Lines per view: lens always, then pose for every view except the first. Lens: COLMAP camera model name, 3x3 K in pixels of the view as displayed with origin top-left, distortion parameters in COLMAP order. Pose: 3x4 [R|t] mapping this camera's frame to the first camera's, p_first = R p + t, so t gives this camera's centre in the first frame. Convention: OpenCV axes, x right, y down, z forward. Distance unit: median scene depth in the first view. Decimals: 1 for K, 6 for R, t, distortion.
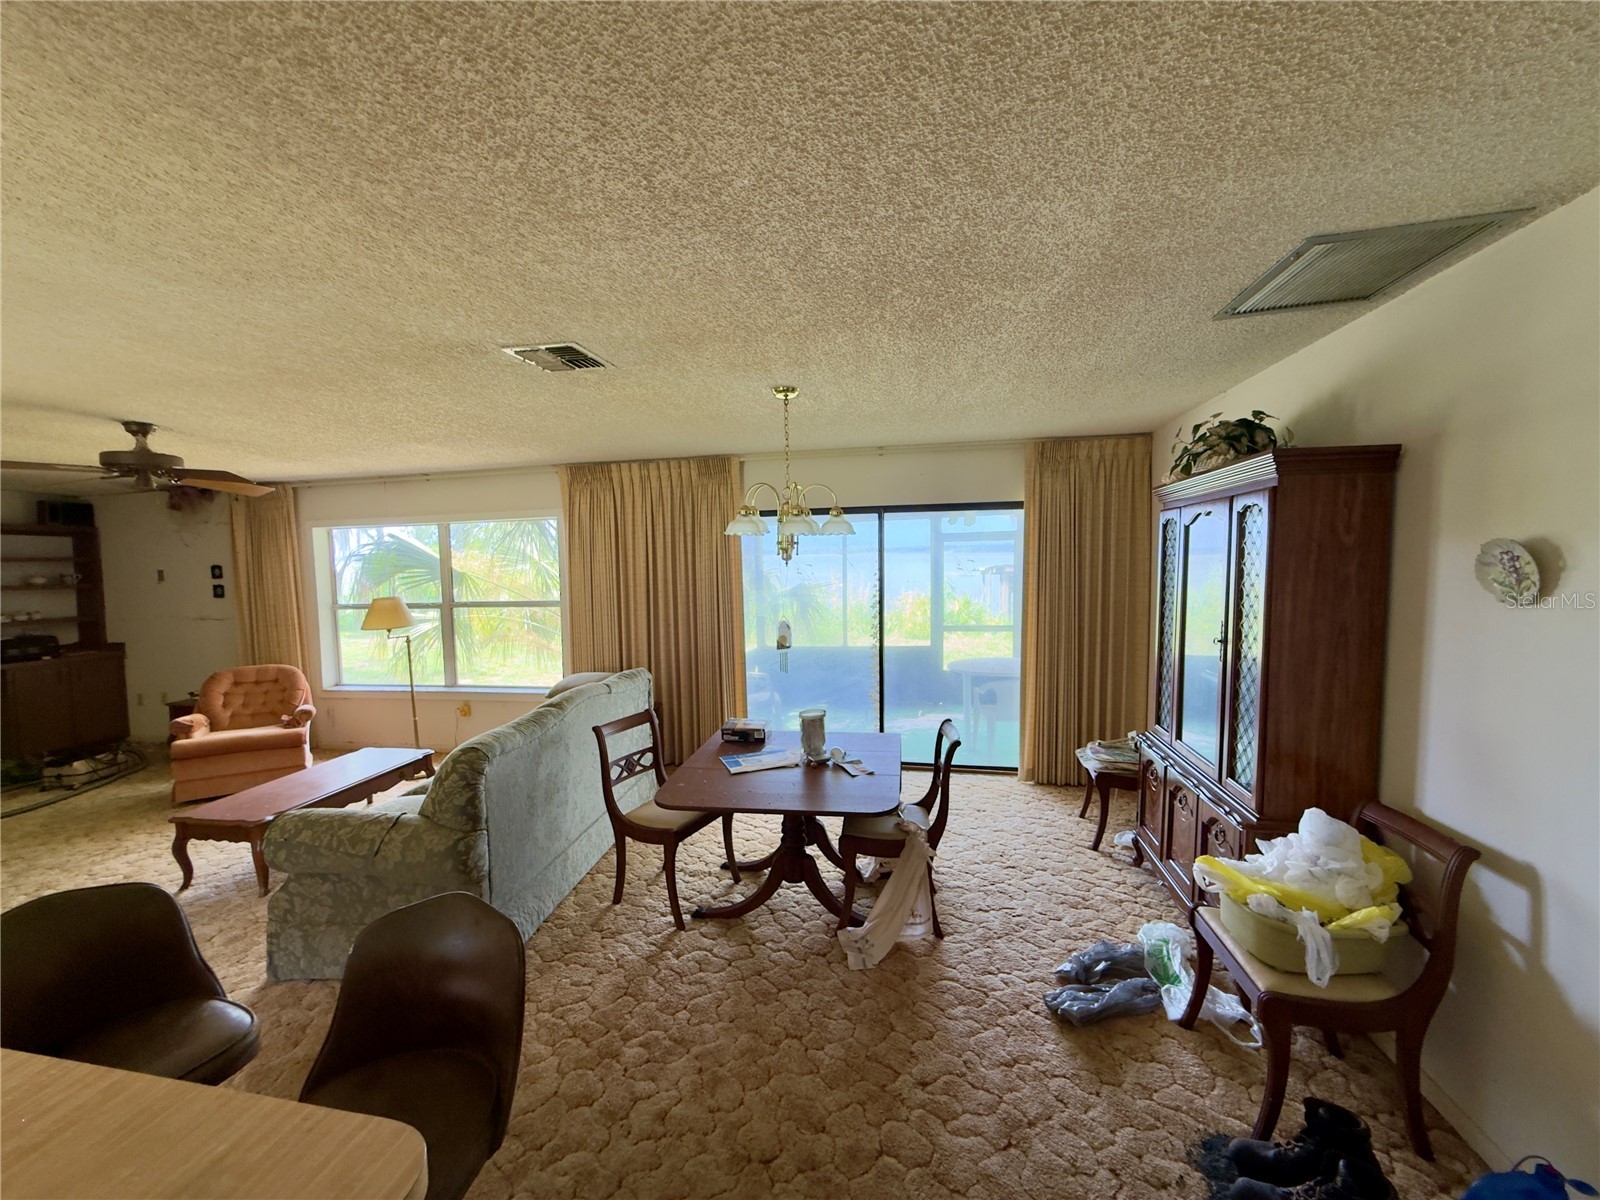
lens RADIAL K [[635.8, 0, 796.7], [0, 635.8, 599.9], [0, 0, 1]] dist [-0.005300, 0.001205]
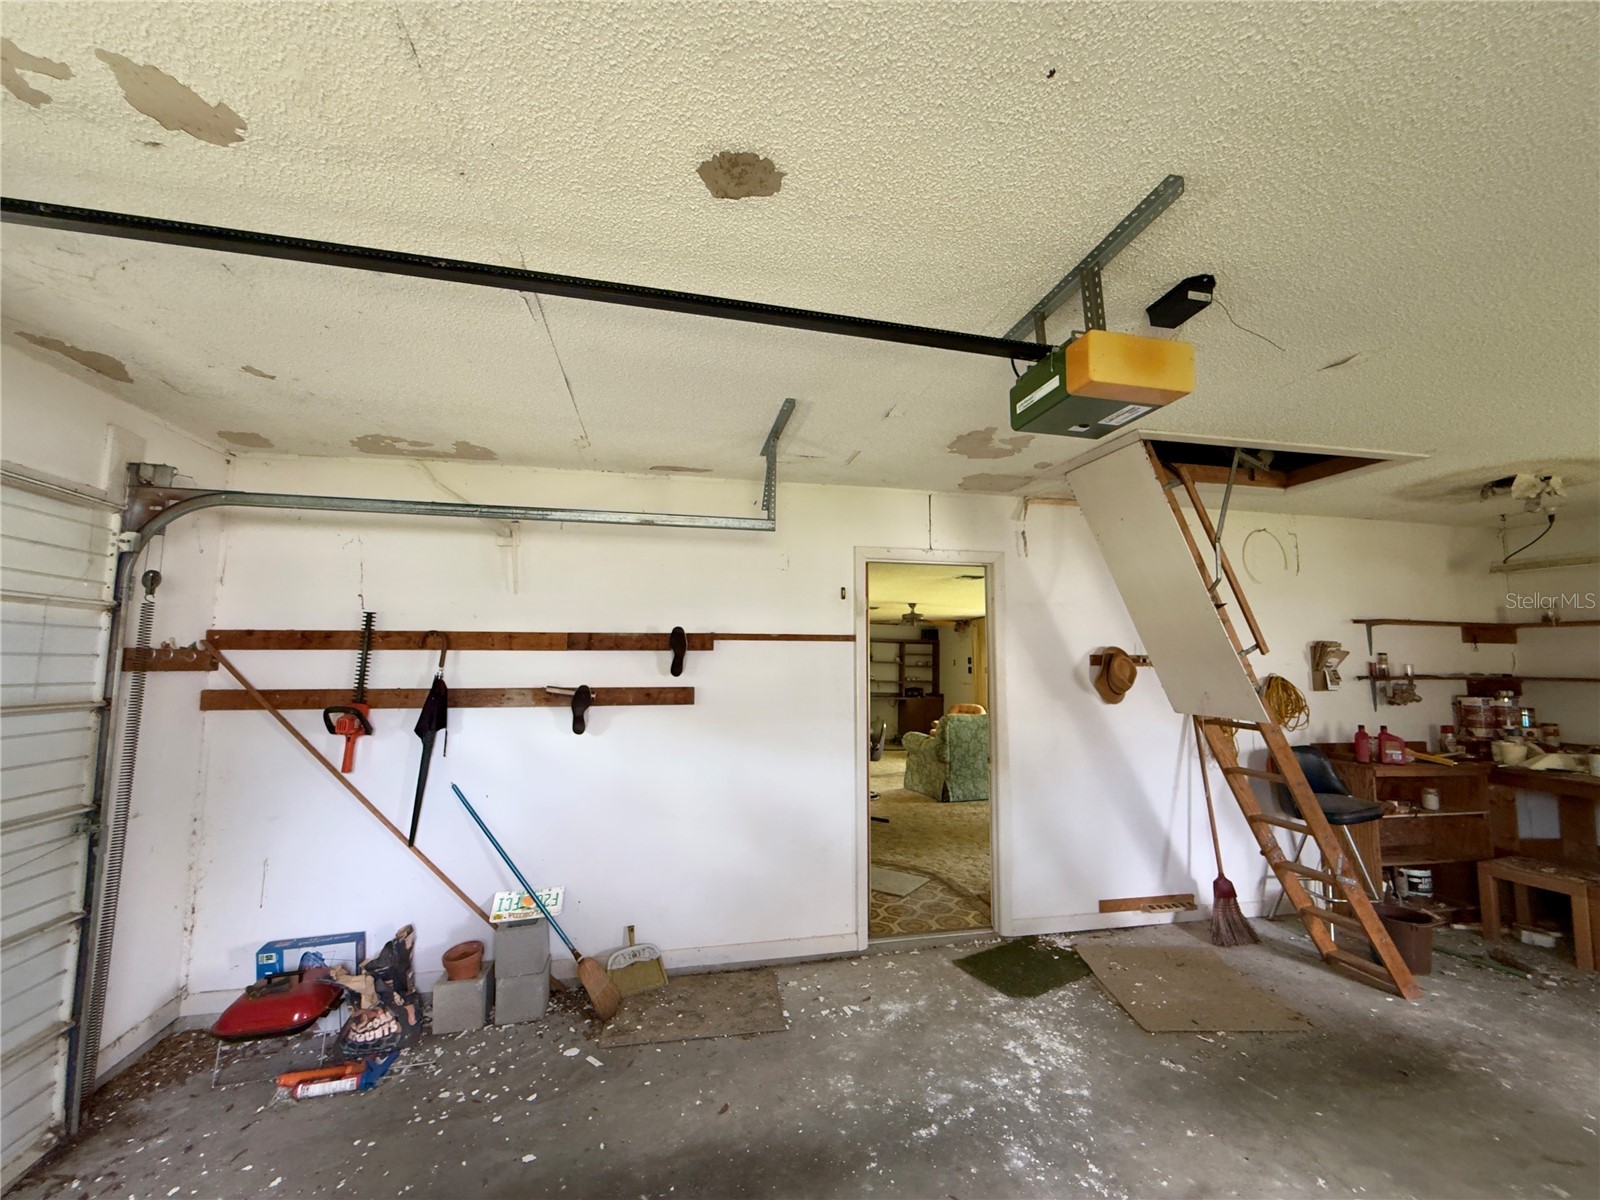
lens RADIAL K [[635.8, 0, 796.7], [0, 635.8, 600.2], [0, 0, 1]] dist [-0.005300, 0.001205]
pose [[0.379851, -0.078344, -0.921724, 0.945810], [-0.074279, 0.990607, -0.114810, 0.048062], [0.922061, 0.112075, 0.370464, -0.362069]]
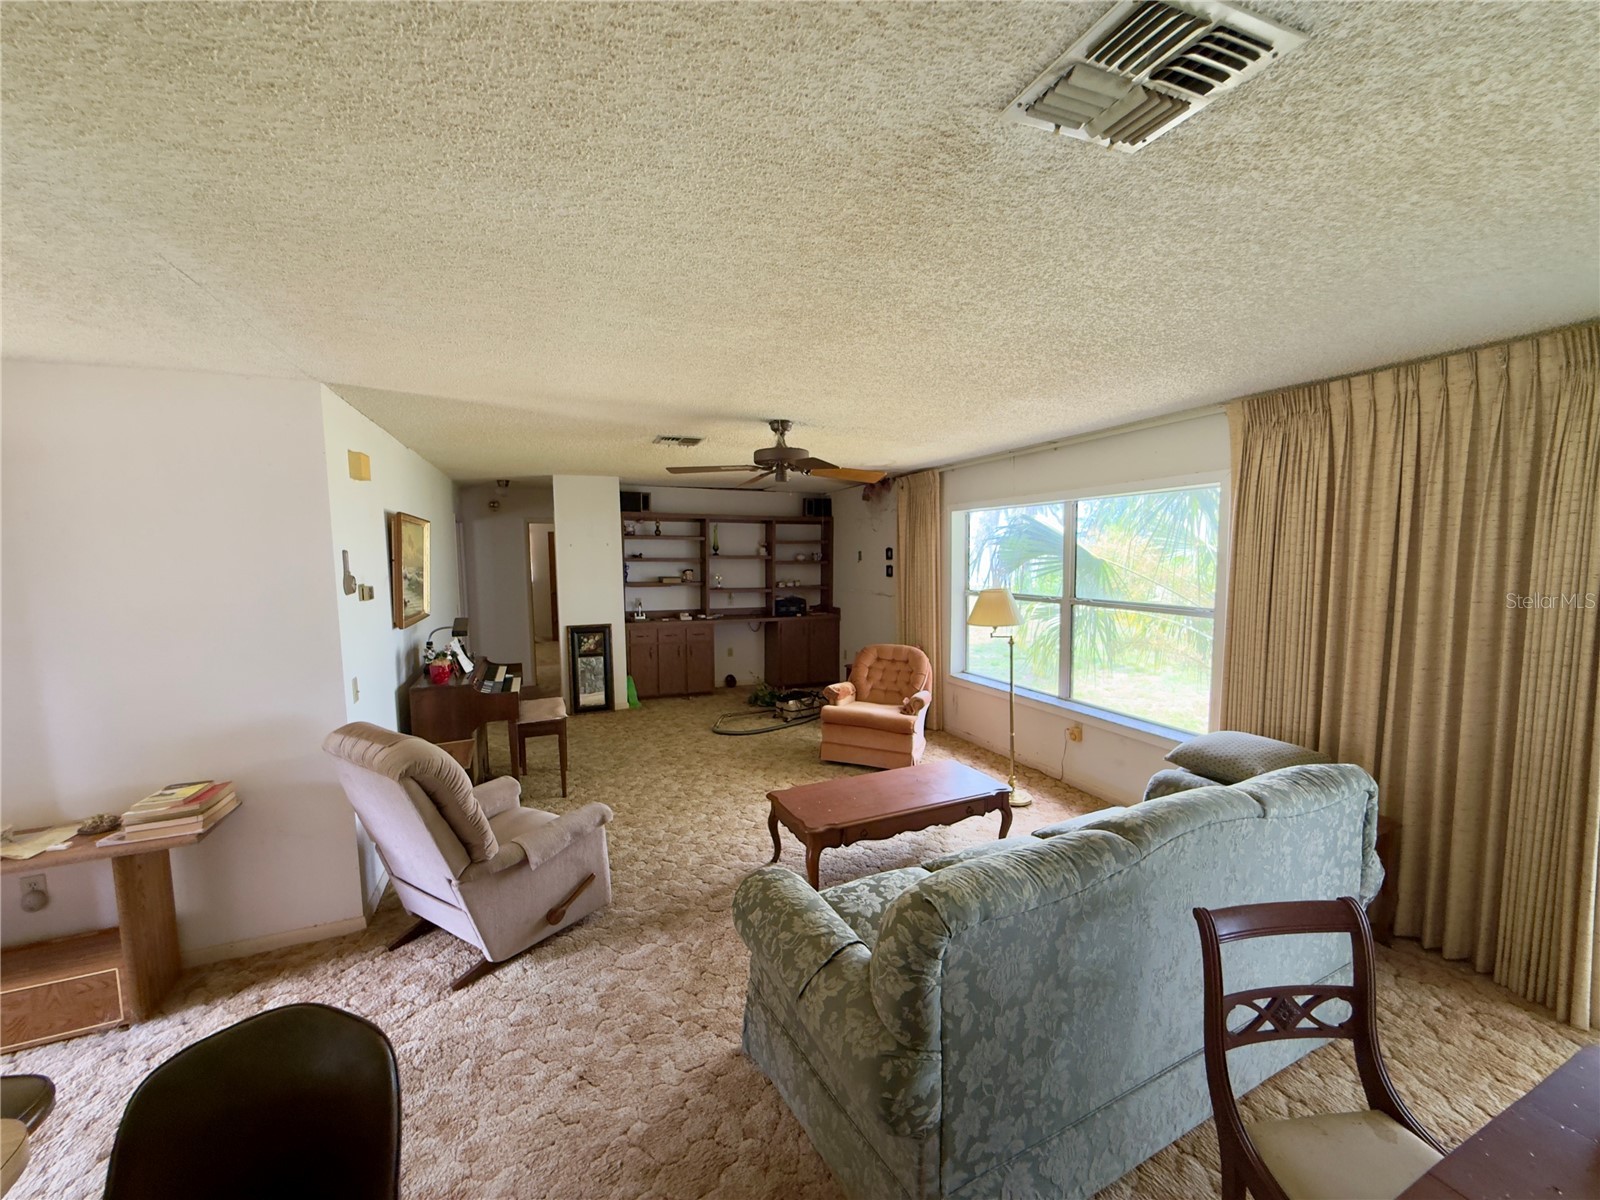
lens RADIAL K [[635.8, 0, 799.5], [0, 635.8, 601.0], [0, 0, 1]] dist [-0.005300, 0.001205]
pose [[0.545781, 0.082624, -0.833845, -0.062977], [-0.050770, 0.996559, 0.065517, -0.031892], [0.836389, 0.006577, 0.548097, 0.298547]]
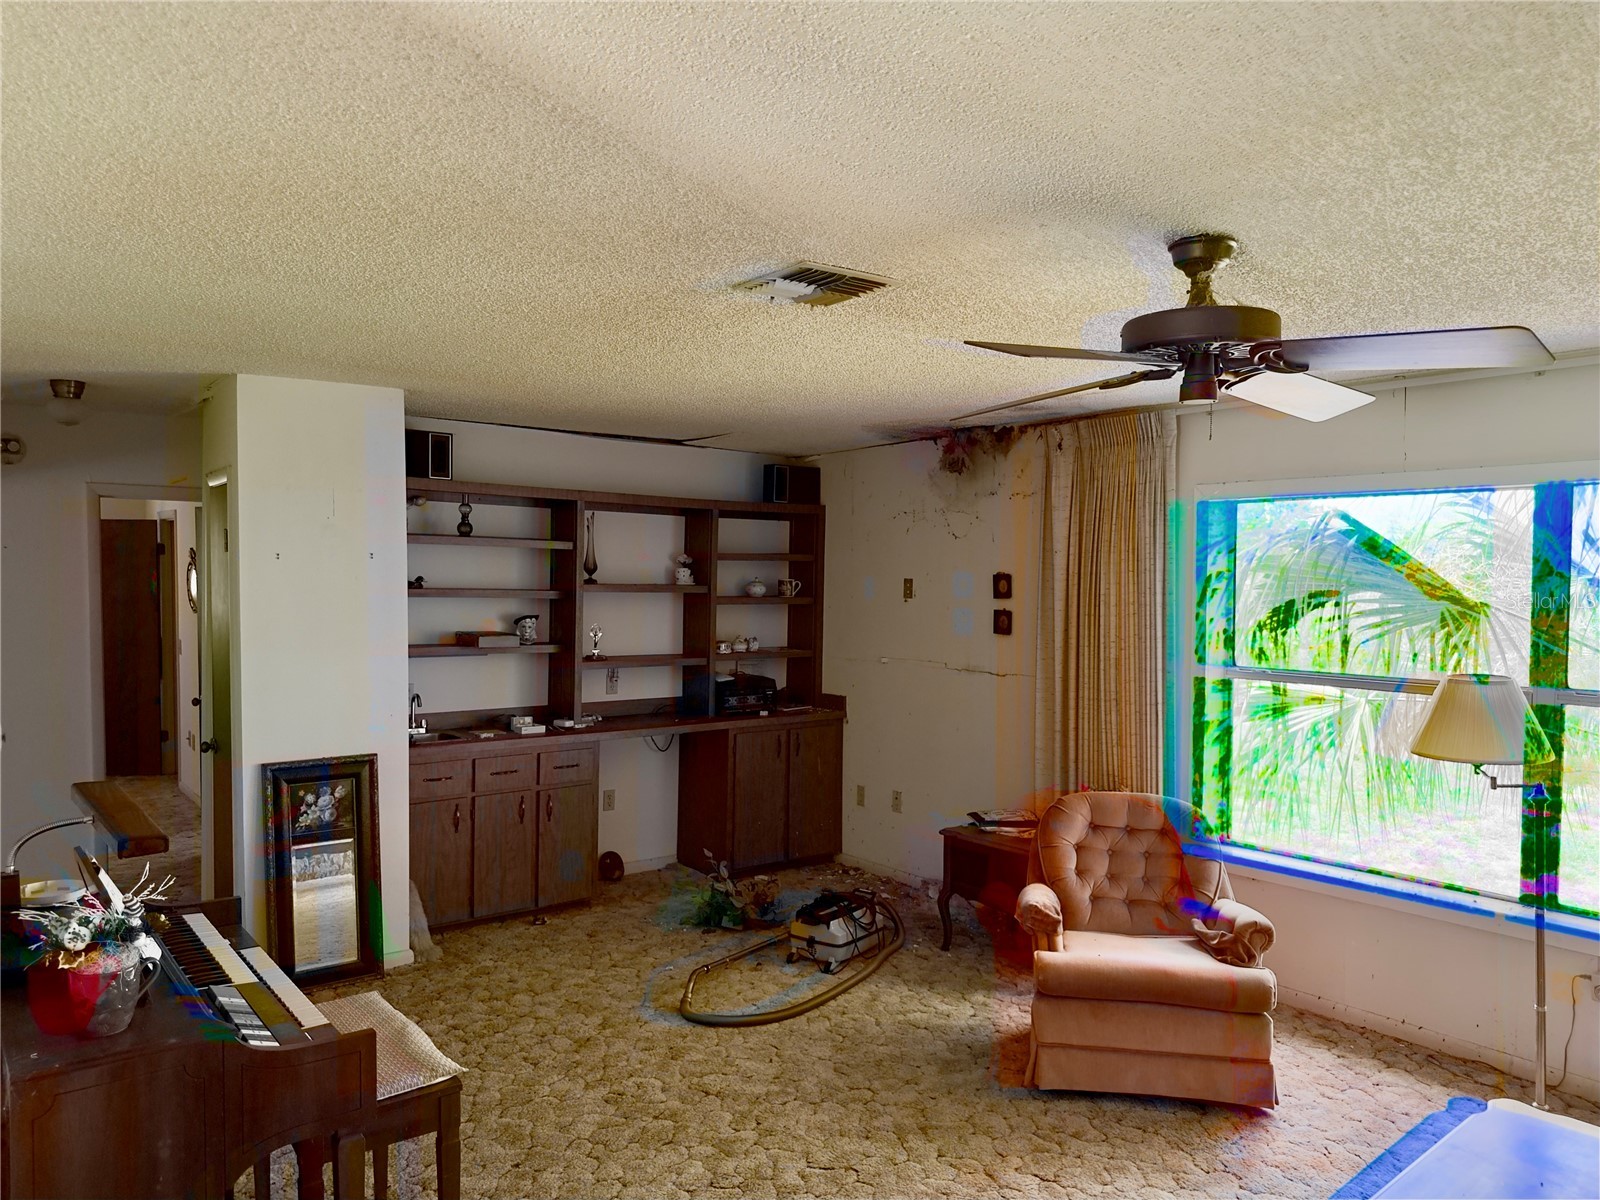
lens RADIAL K [[1123.1, 0, 793.4], [0, 1123.1, 600.4], [0, 0, 1]] dist [0.049734, -0.065811]
pose [[0.753750, 0.044224, -0.655671, -0.515673], [-0.059450, 0.998231, -0.001014, -0.024608], [0.654467, 0.039745, 0.755046, 0.205823]]
